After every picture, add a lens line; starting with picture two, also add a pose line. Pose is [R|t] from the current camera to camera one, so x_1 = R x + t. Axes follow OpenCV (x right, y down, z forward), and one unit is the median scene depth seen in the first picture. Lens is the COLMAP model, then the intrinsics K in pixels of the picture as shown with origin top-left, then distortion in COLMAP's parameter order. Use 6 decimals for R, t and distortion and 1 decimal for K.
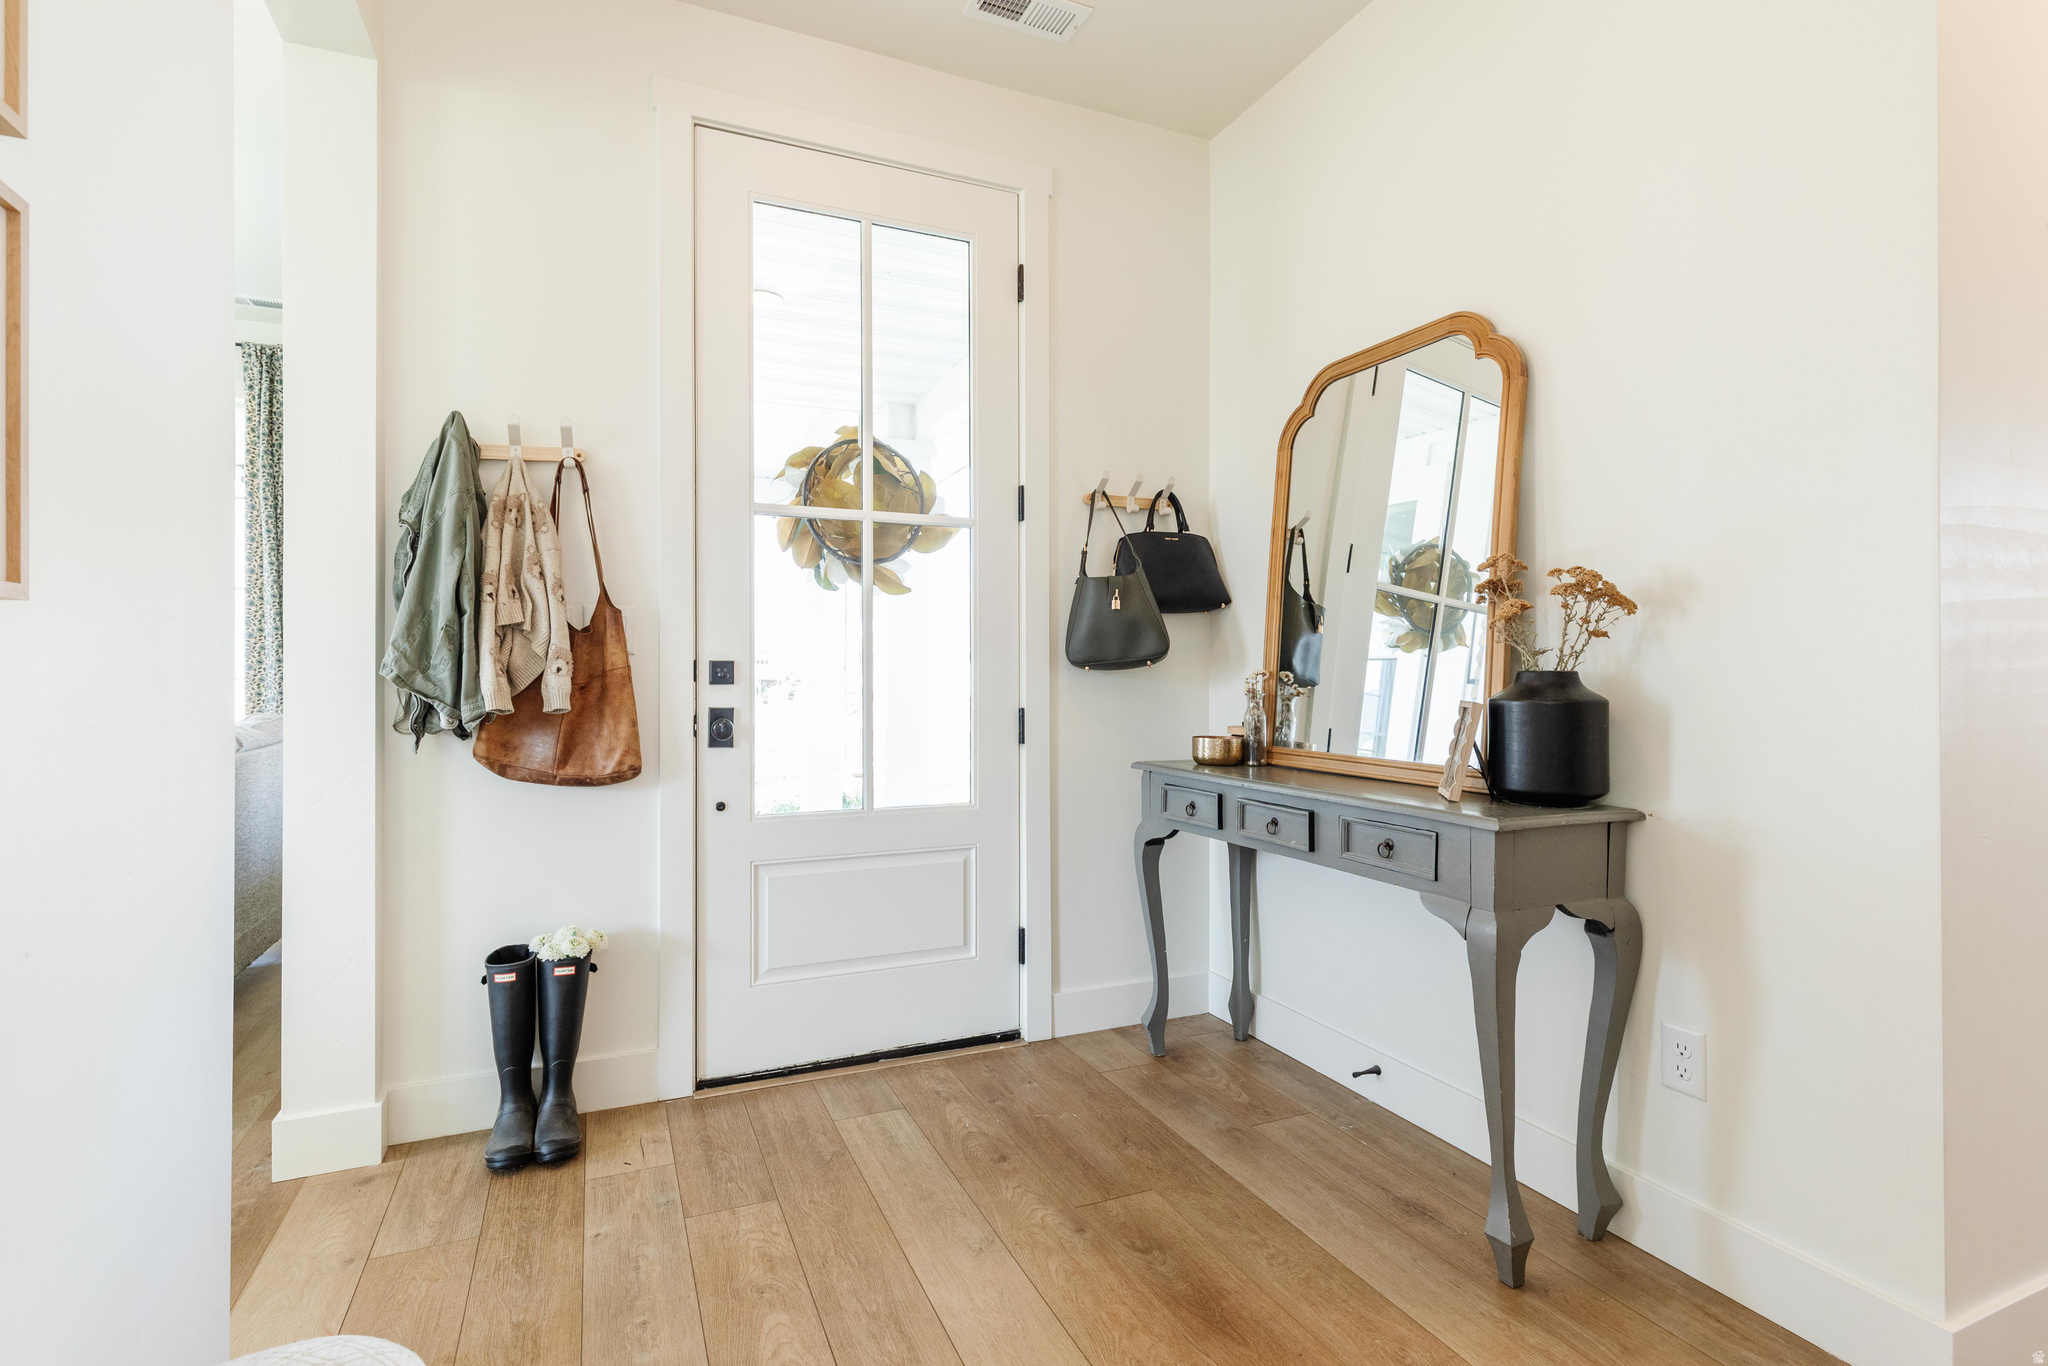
lens RADIAL K [[943.1, 0, 1019.4], [0, 943.1, 676.0], [0, 0, 1]] dist [0.001535, 0.000104]
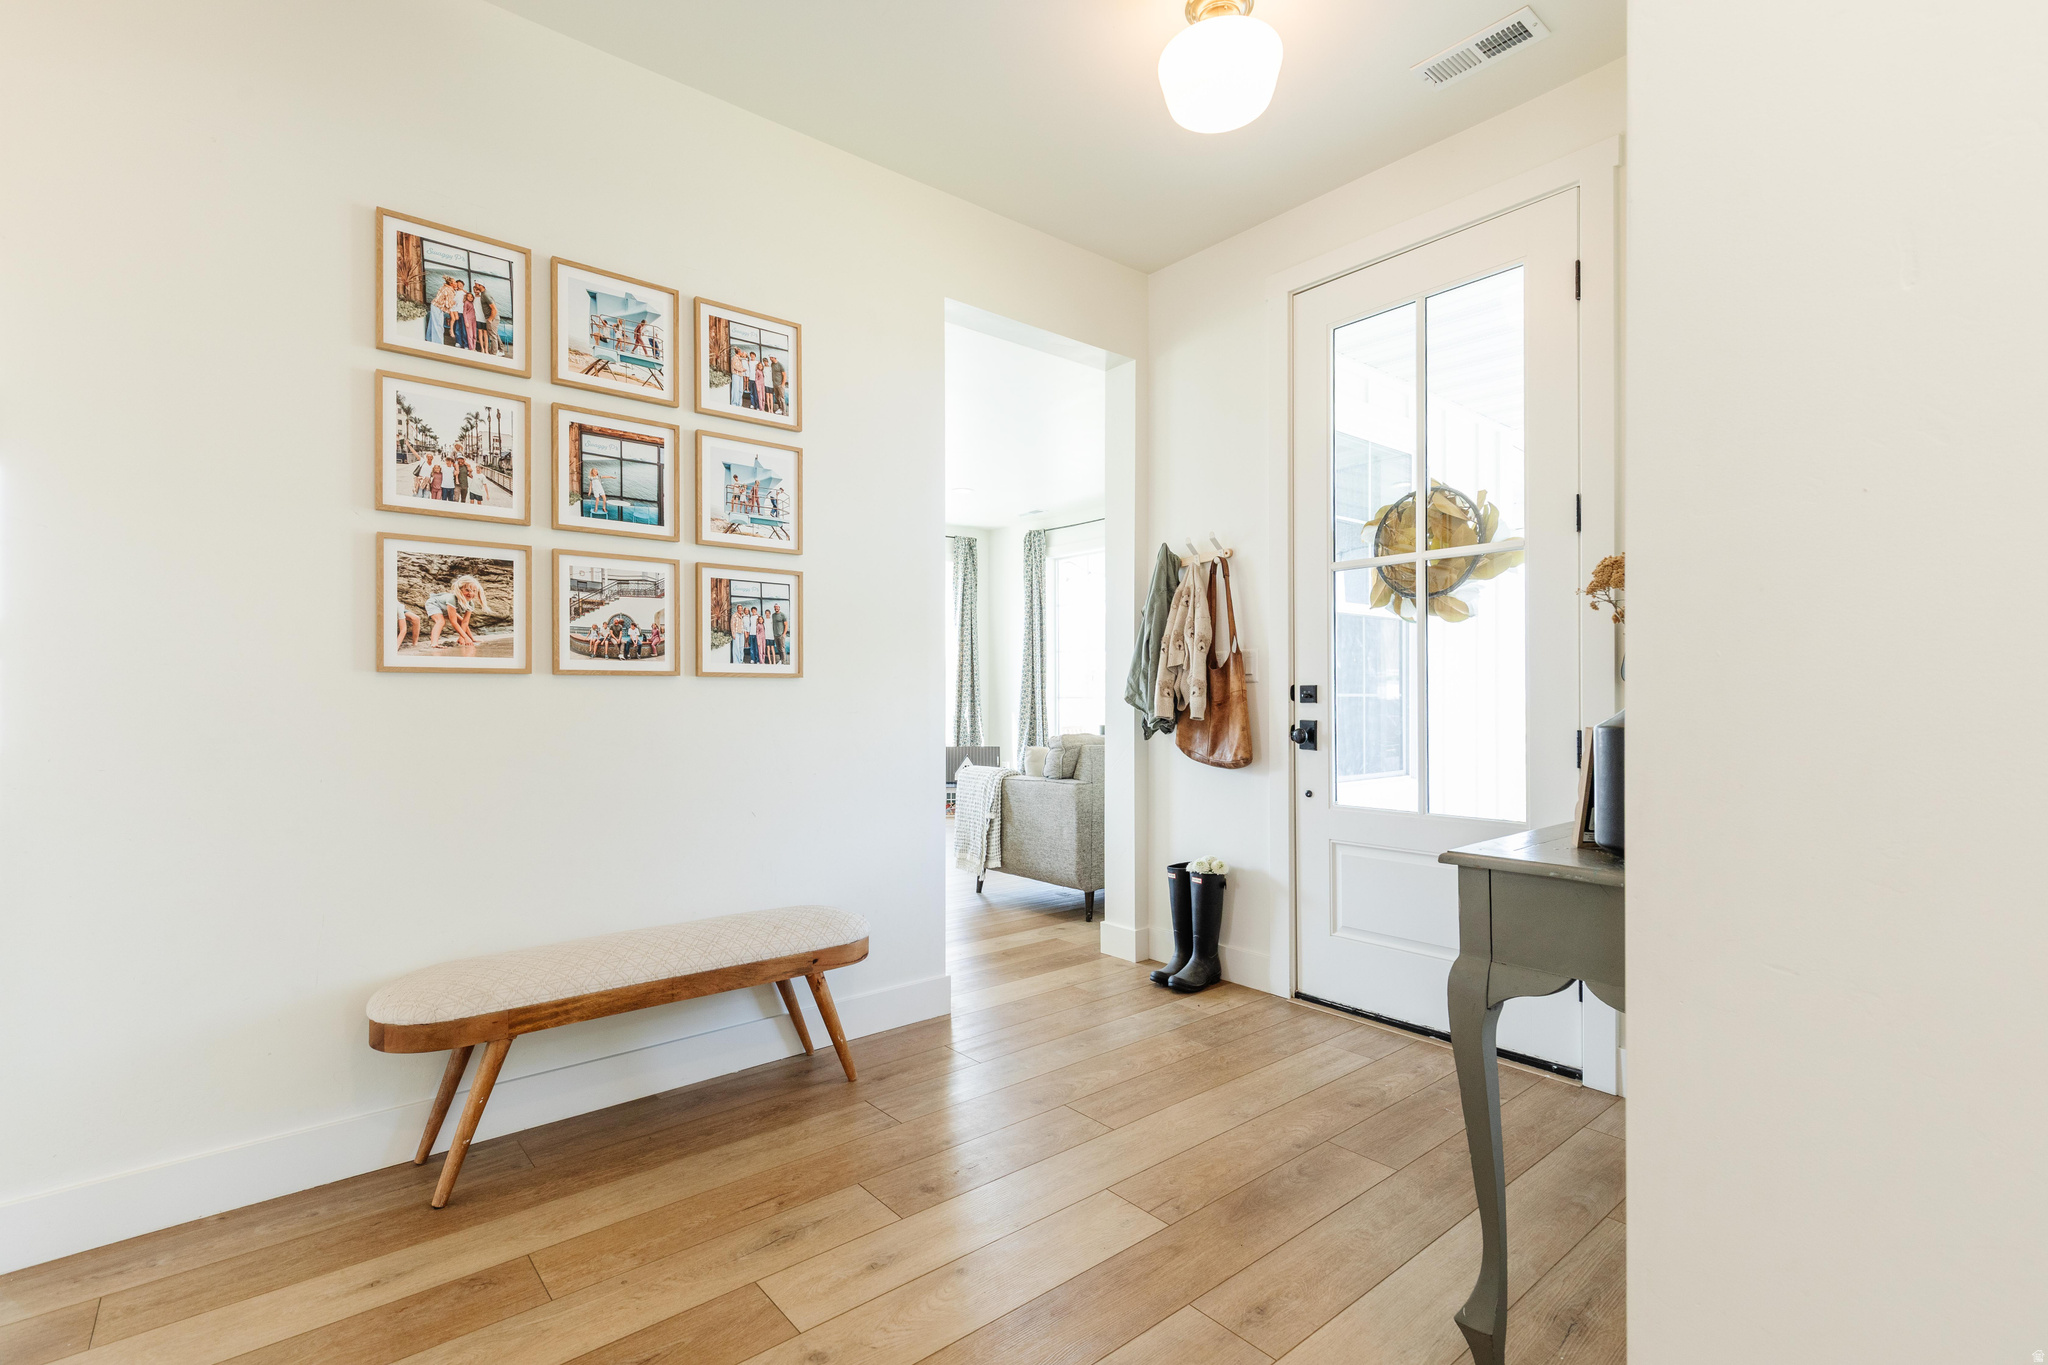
lens RADIAL K [[934.1, 0, 1021.8], [0, 934.1, 692.6], [0, 0, 1]] dist [0.006455, -0.000284]
pose [[0.295330, -0.003311, -0.955390, 0.861204], [0.005038, 0.999985, -0.001908, -0.005421], [0.955382, -0.004250, 0.295342, 0.222623]]
